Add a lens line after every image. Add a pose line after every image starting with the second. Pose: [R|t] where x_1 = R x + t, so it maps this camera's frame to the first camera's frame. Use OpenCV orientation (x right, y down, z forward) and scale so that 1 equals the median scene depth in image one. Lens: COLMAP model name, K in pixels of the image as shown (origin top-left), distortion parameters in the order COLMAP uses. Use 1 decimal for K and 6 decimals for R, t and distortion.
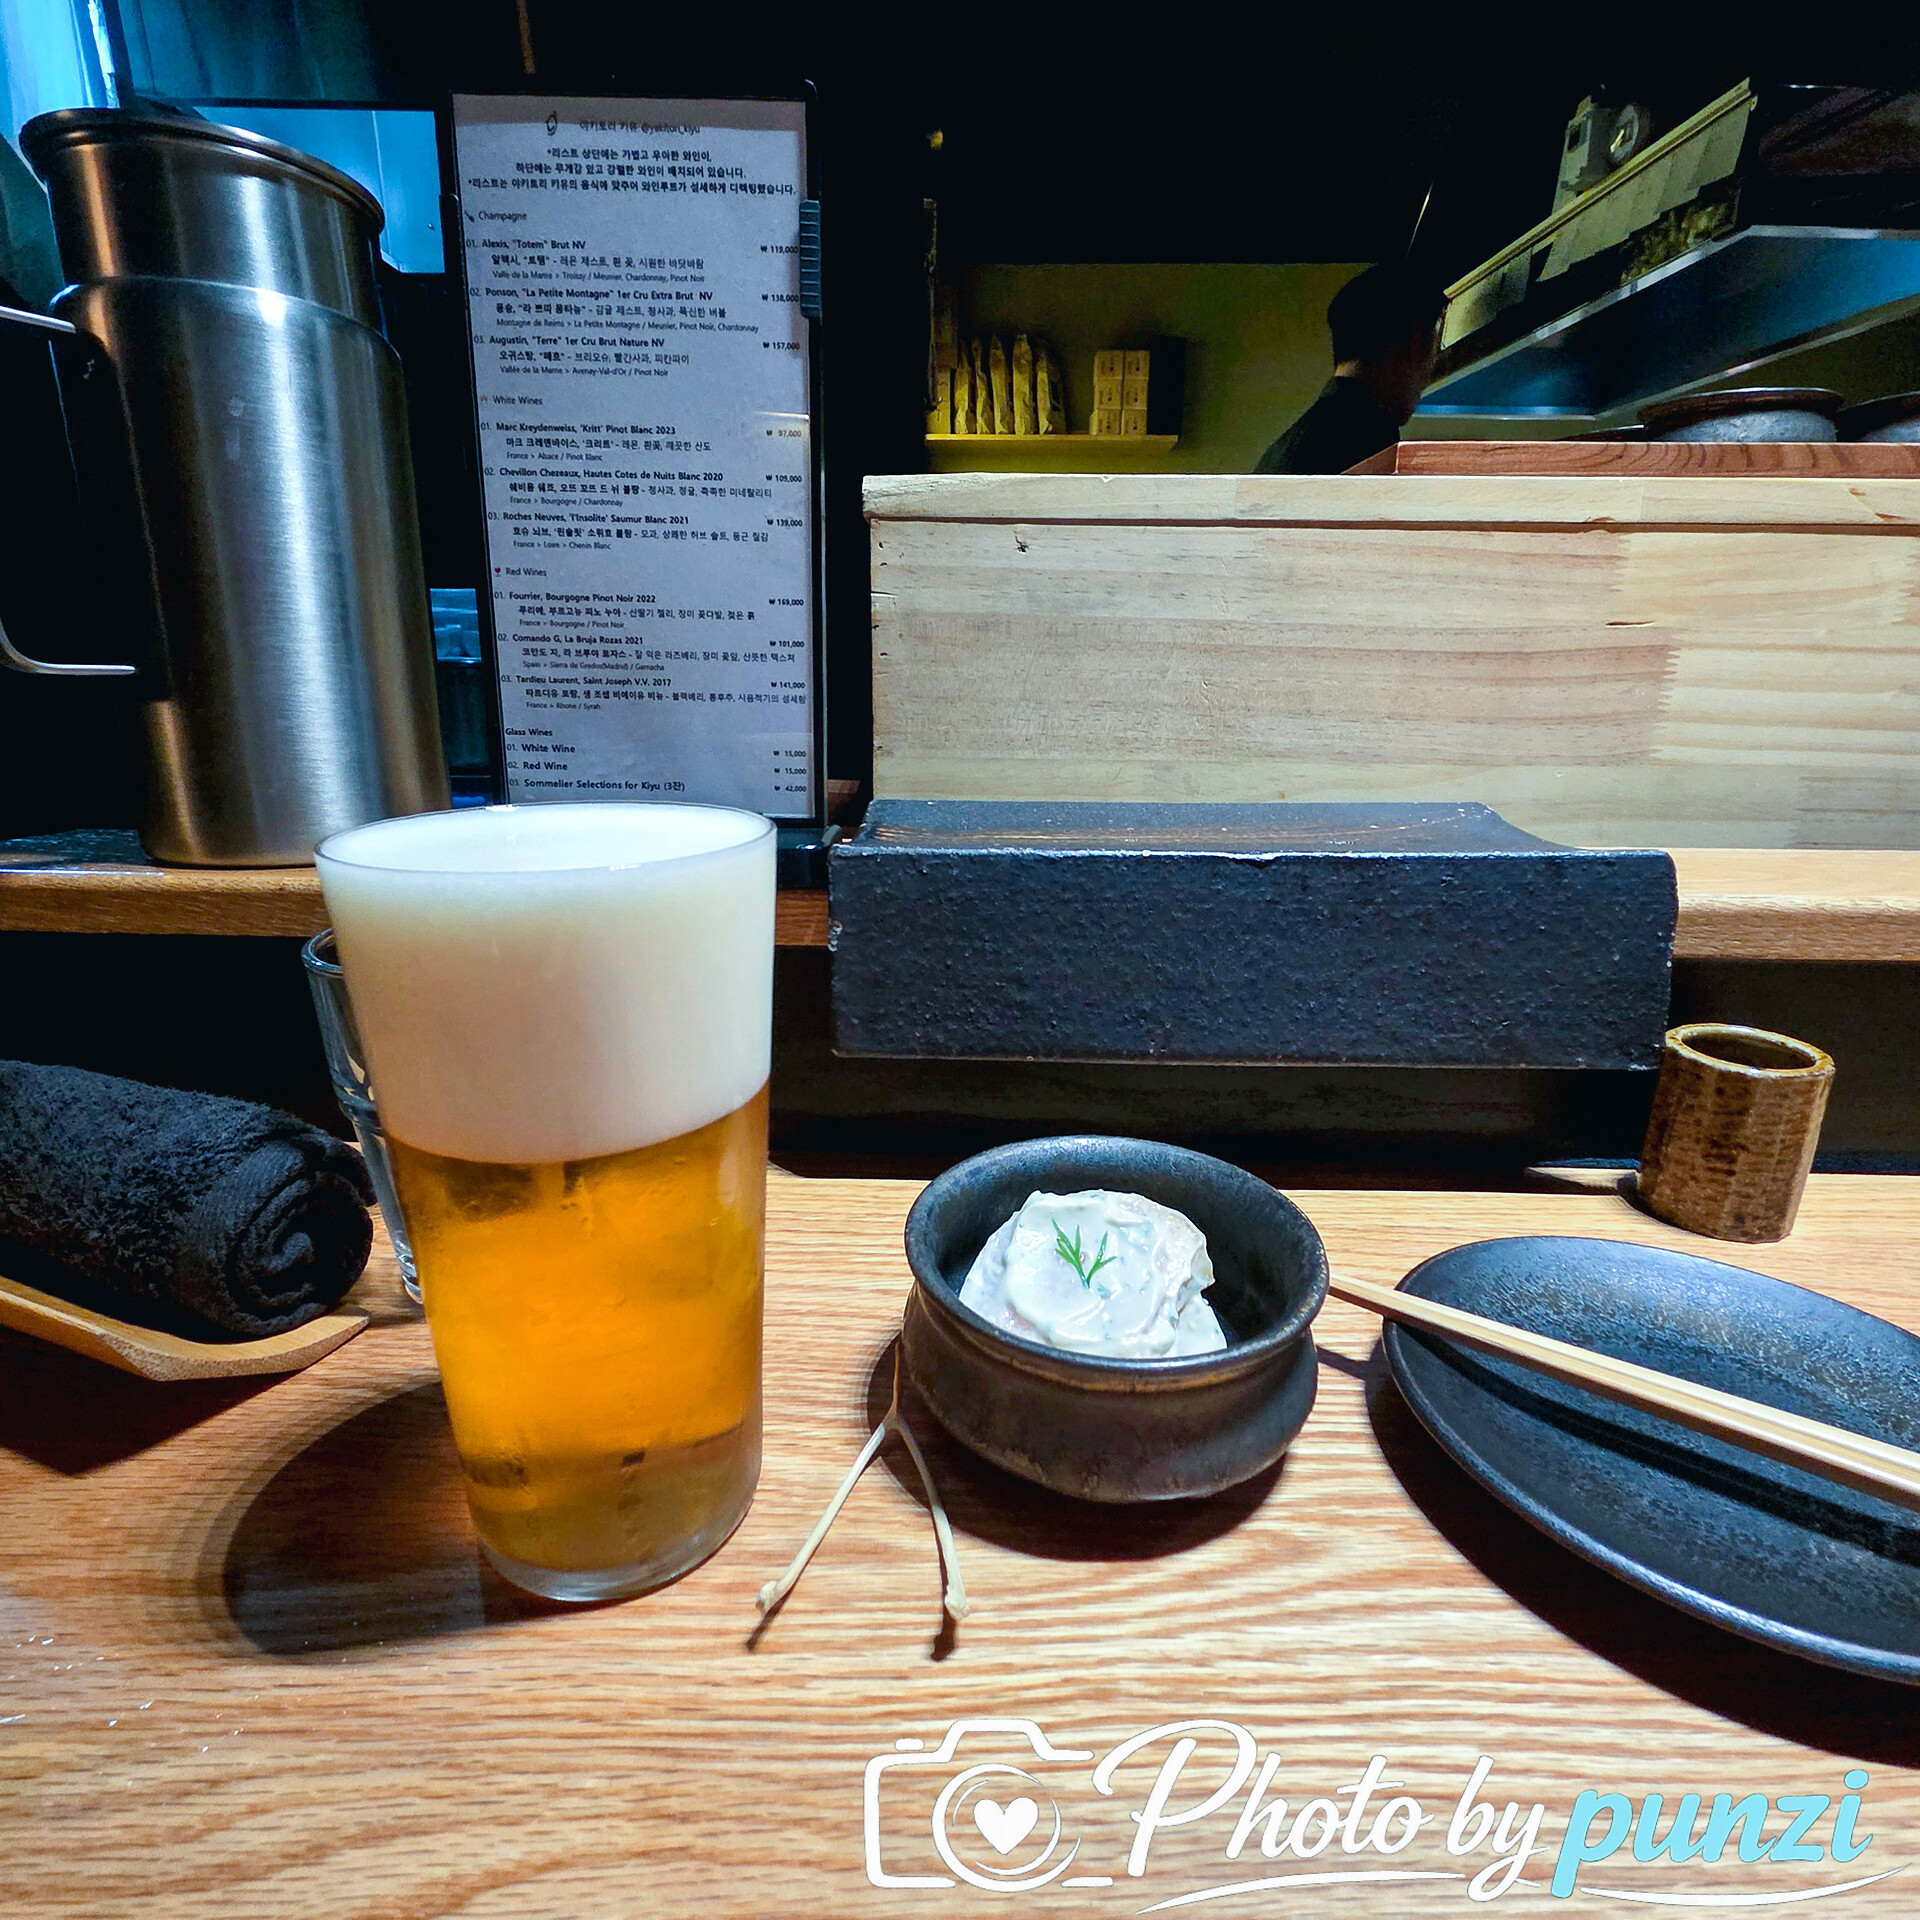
lens RADIAL K [[1255.3, 0, 955.8], [0, 1255.3, 943.9], [0, 0, 1]] dist [0.029771, 0.009937]
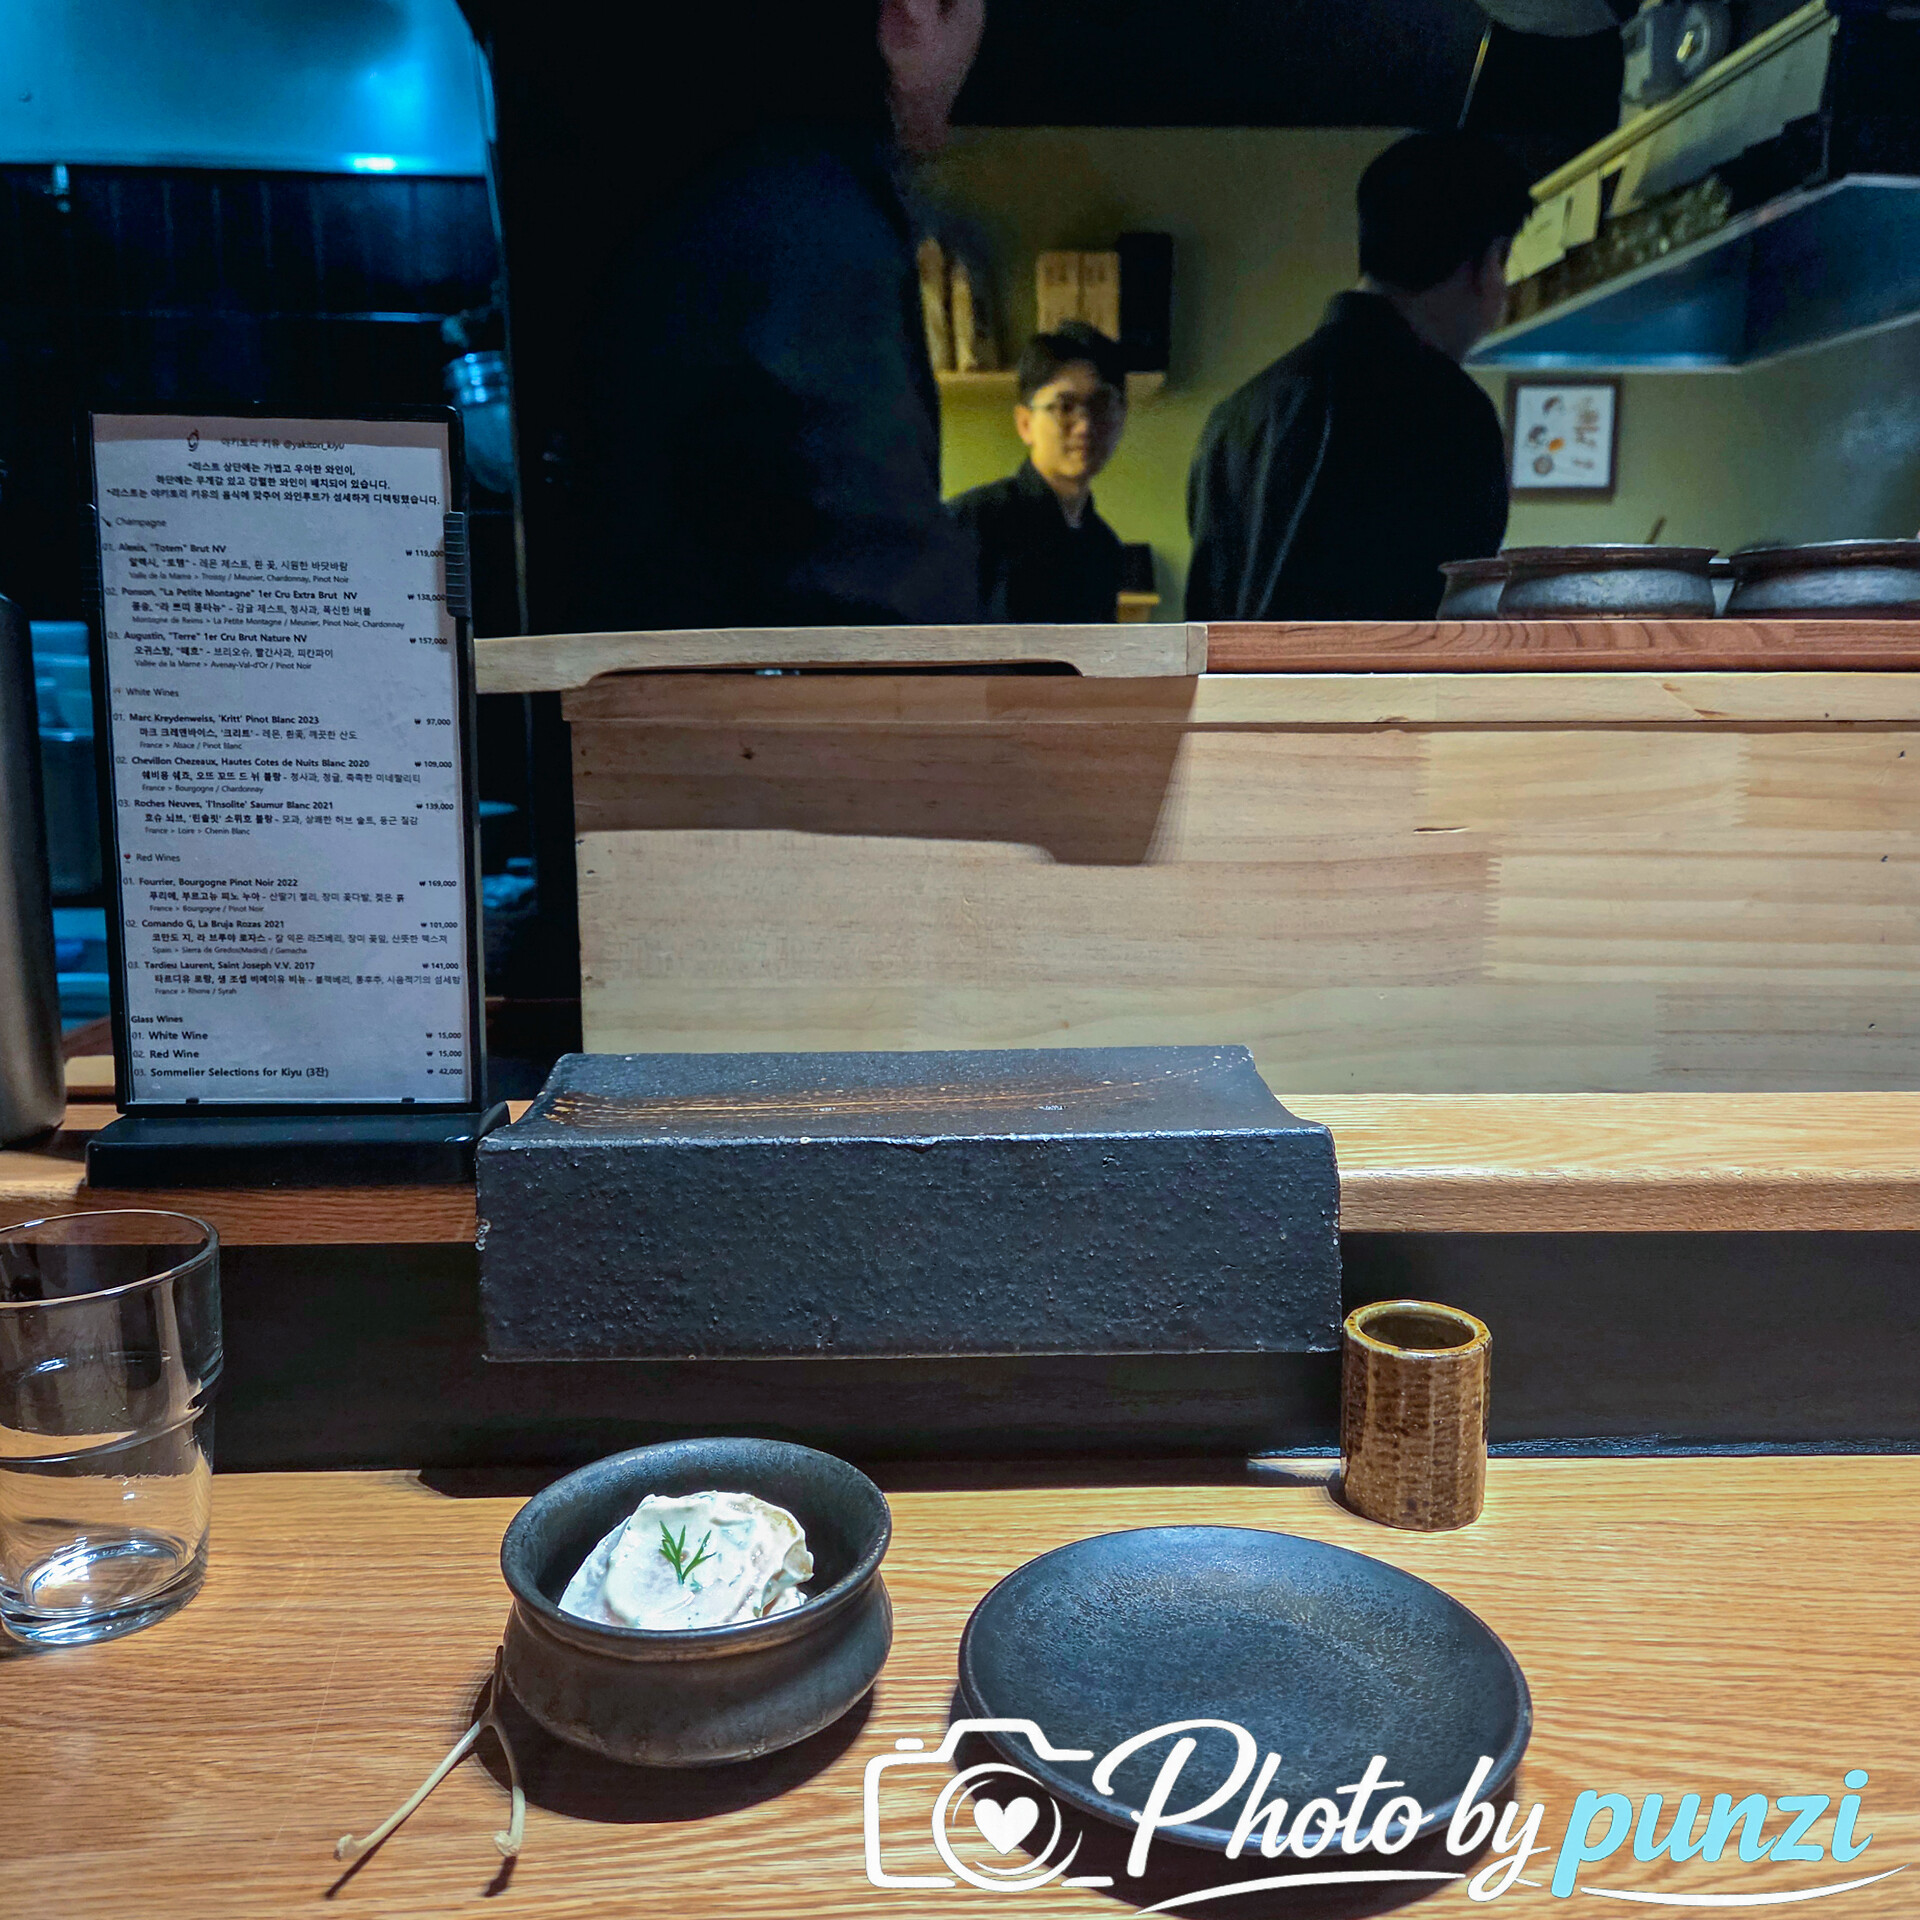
lens RADIAL K [[1962.3, 0, 946.7], [0, 1962.3, 946.8], [0, 0, 1]] dist [0.082457, 0.000000]
pose [[0.998478, -0.016610, 0.052599, 0.179957], [0.021752, 0.994875, -0.098748, -0.067363], [-0.050690, 0.099742, 0.993721, -0.531871]]
